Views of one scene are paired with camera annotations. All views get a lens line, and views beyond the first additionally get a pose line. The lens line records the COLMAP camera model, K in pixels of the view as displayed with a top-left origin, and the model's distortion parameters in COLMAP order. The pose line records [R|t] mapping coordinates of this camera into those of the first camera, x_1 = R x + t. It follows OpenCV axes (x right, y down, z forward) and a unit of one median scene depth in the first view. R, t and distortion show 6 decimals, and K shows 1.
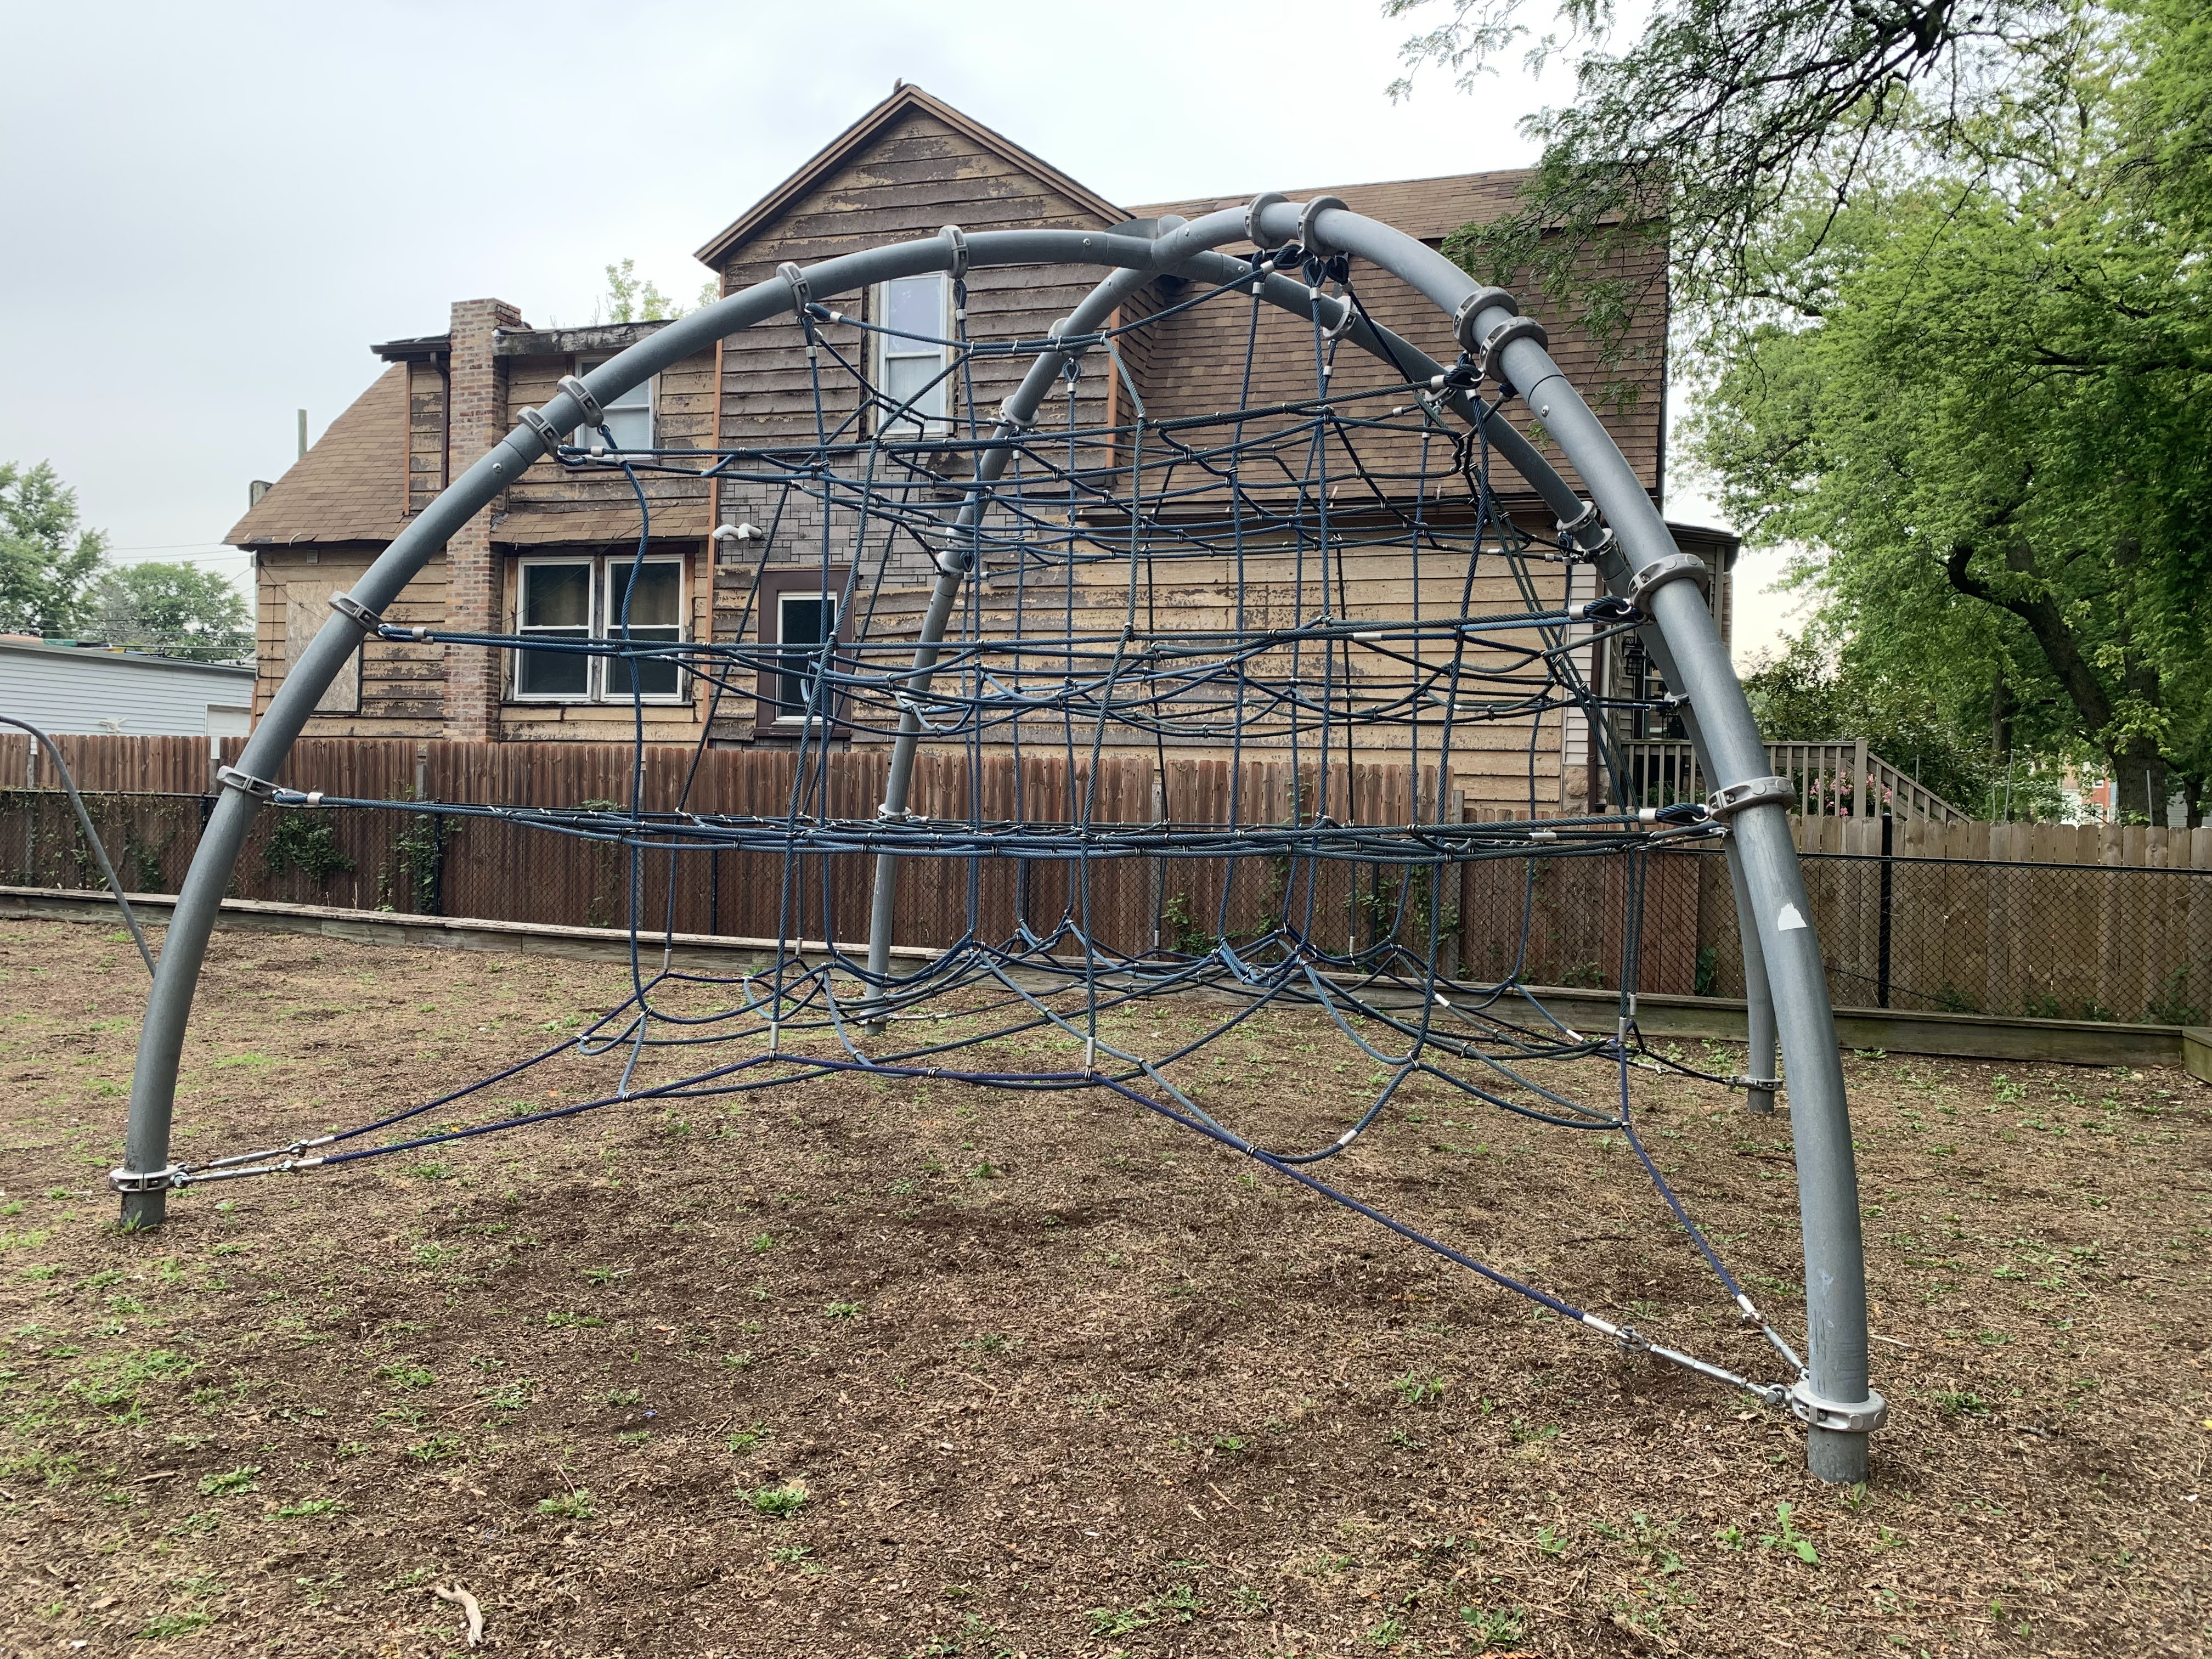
lens RADIAL K [[1700.4, 0, 1114.6], [0, 1700.4, 819.0], [0, 0, 1]] dist [0.030650, -0.025999]
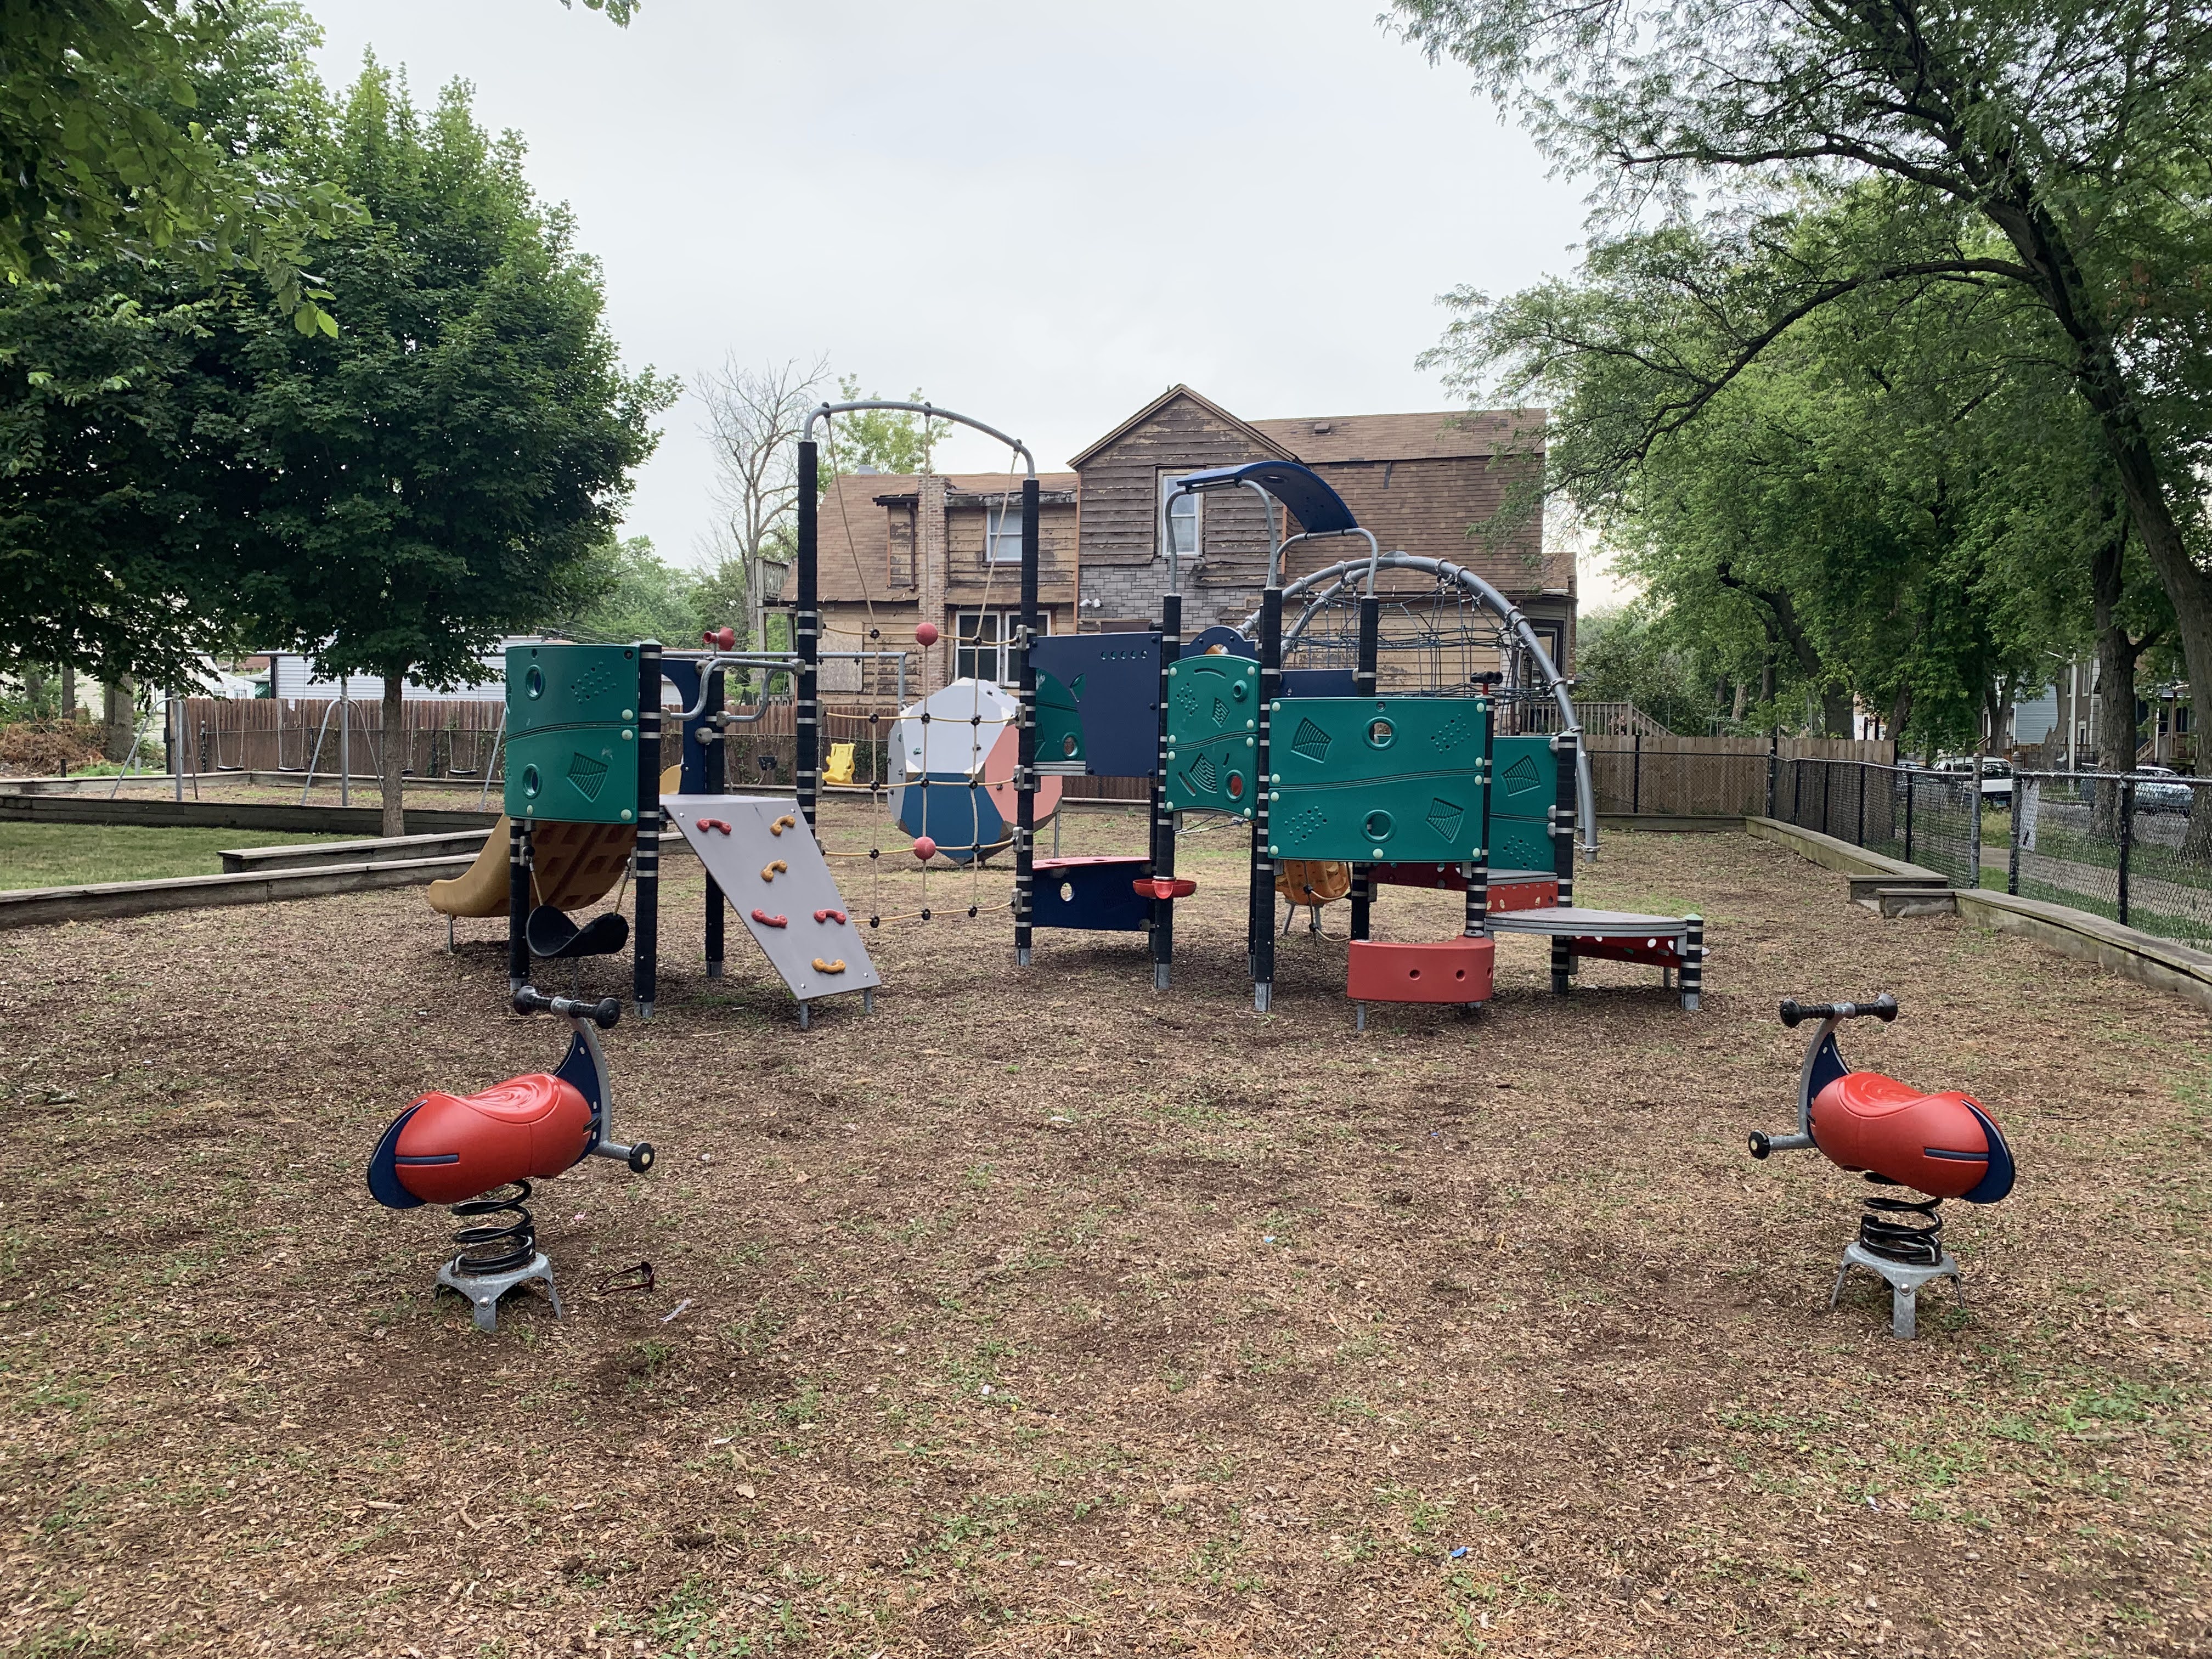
lens RADIAL K [[1700.4, 0, 1088.7], [0, 1700.4, 827.1], [0, 0, 1]] dist [0.030650, -0.025999]
pose [[0.997843, -0.016266, 0.063604, -0.370455], [0.013324, 0.998833, 0.046413, 0.004181], [-0.064284, -0.045465, 0.996895, -1.058915]]
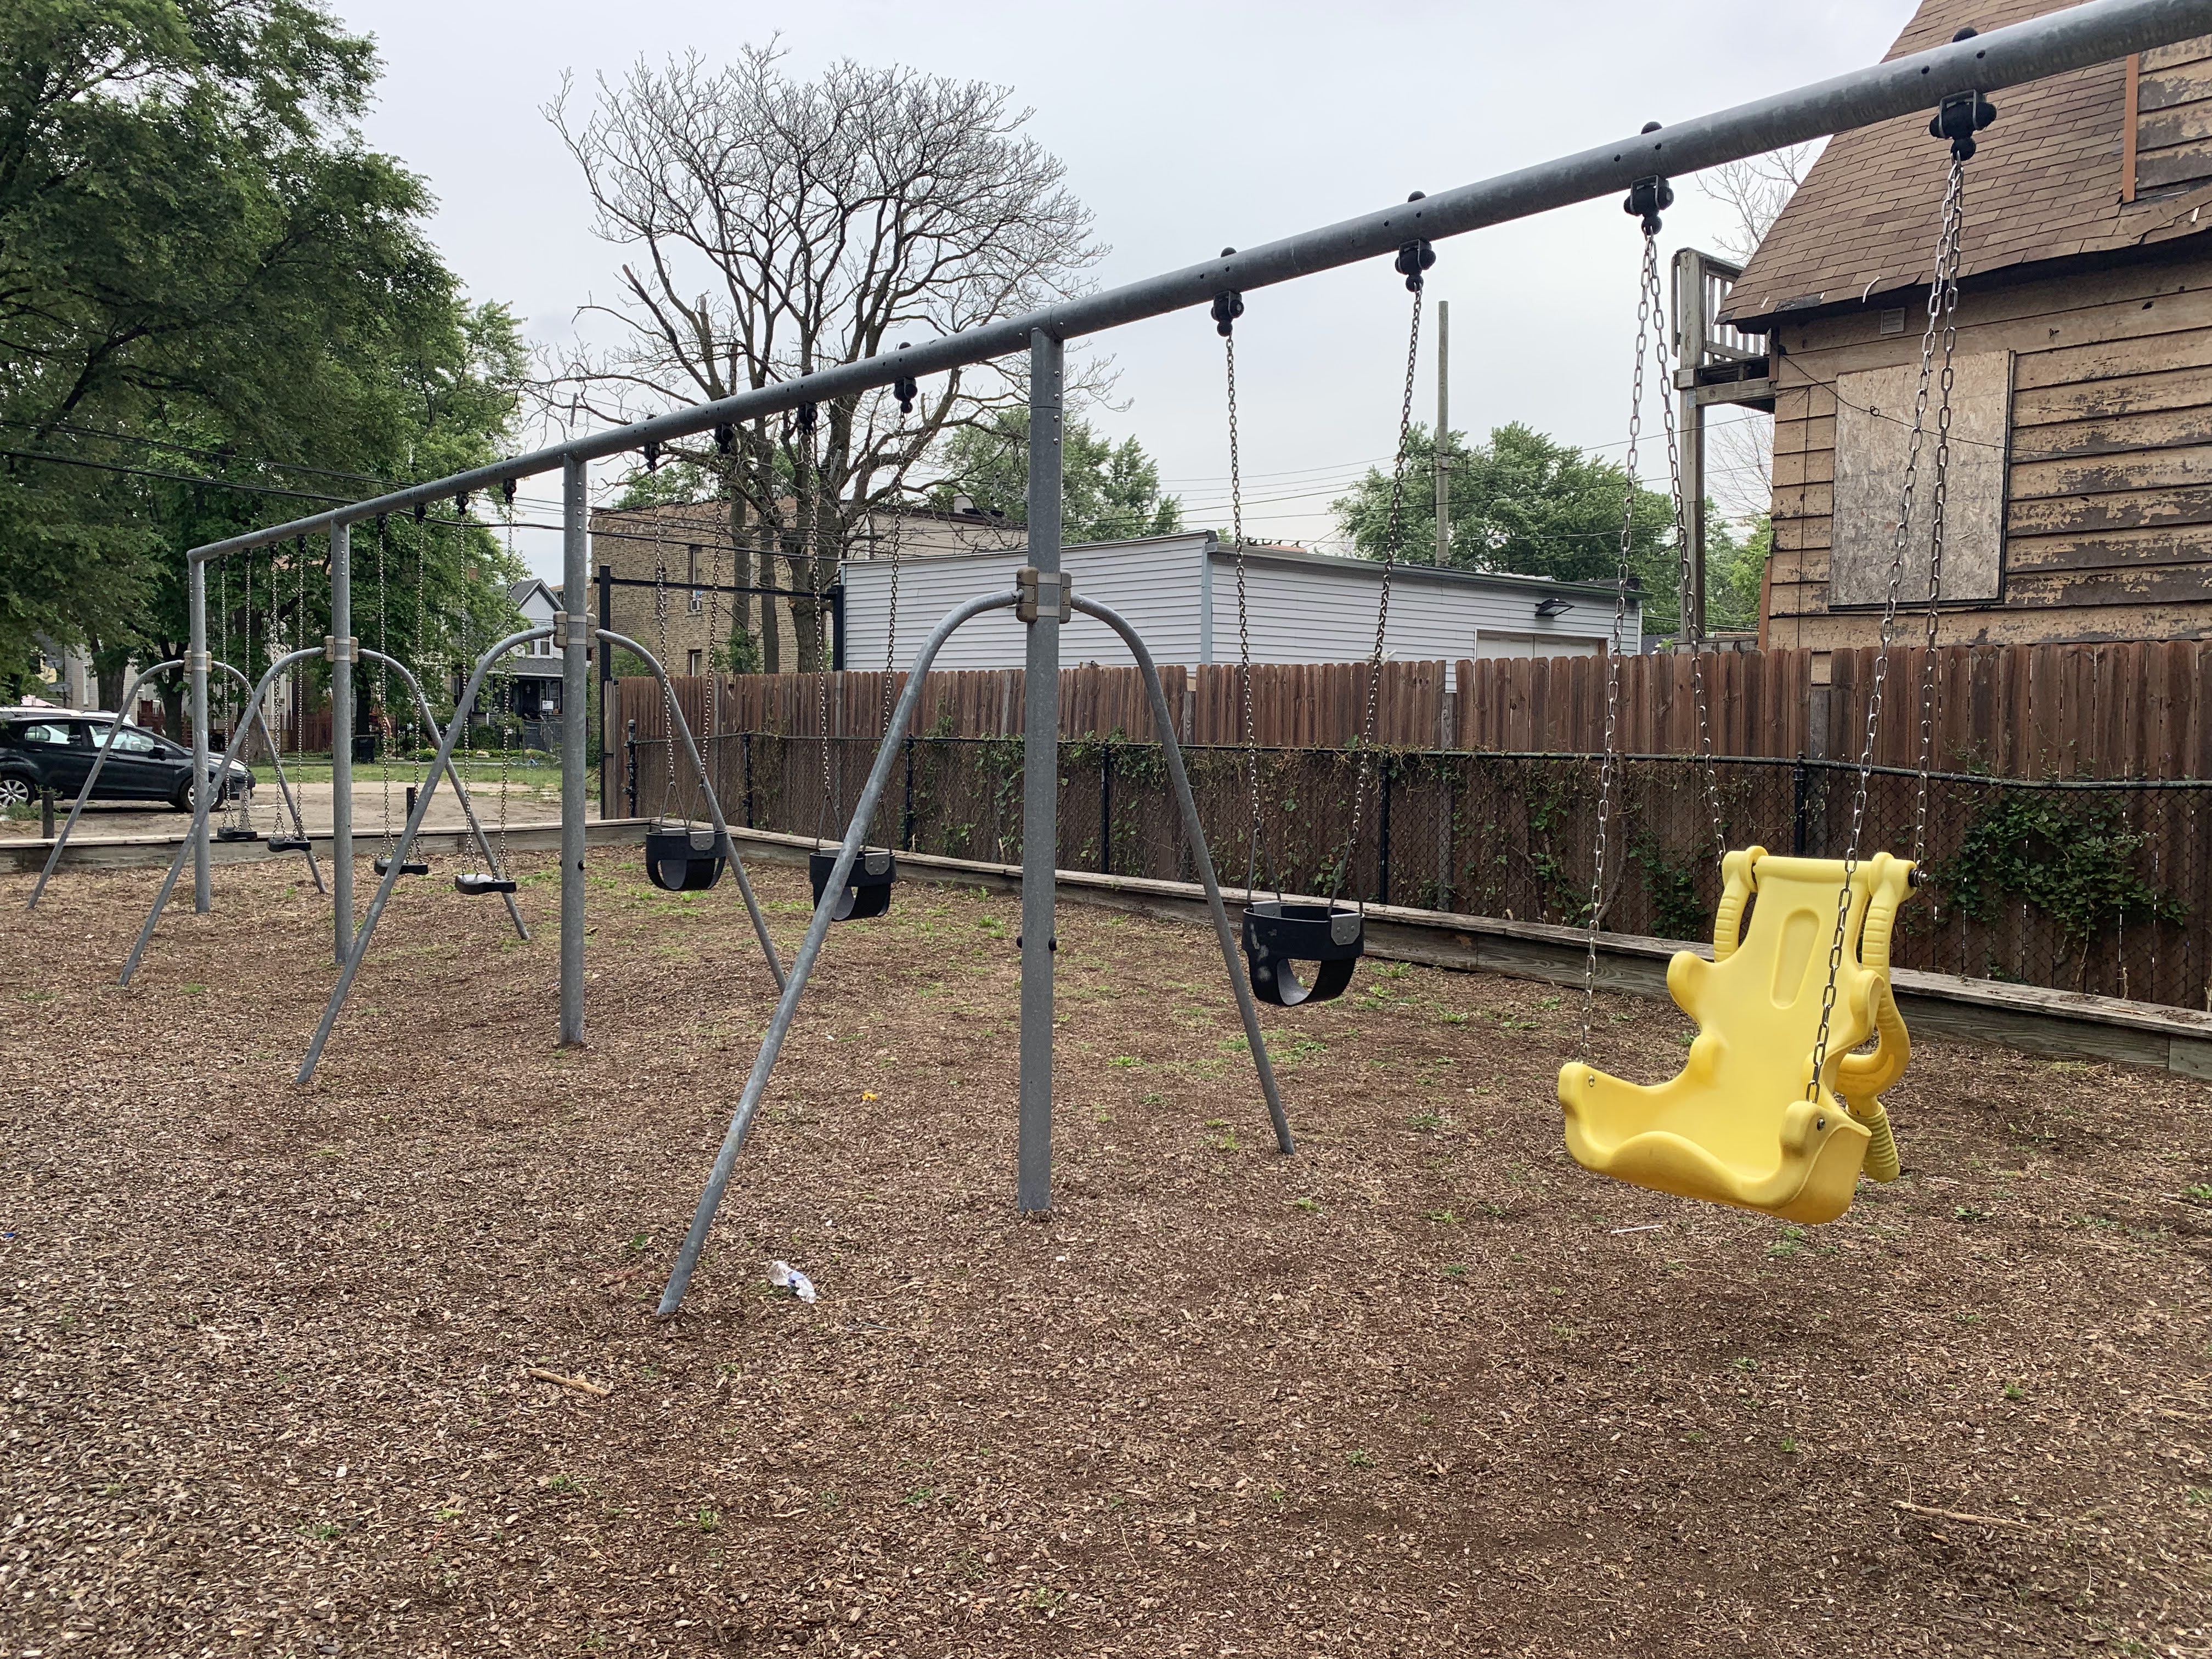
lens RADIAL K [[1700.4, 0, 1123.9], [0, 1700.4, 832.8], [0, 0, 1]] dist [0.030650, -0.025999]
pose [[0.856958, 0.019671, -0.515011, -0.471268], [0.000986, 0.999207, 0.039806, -0.013768], [0.515386, -0.034620, 0.856259, 0.474465]]
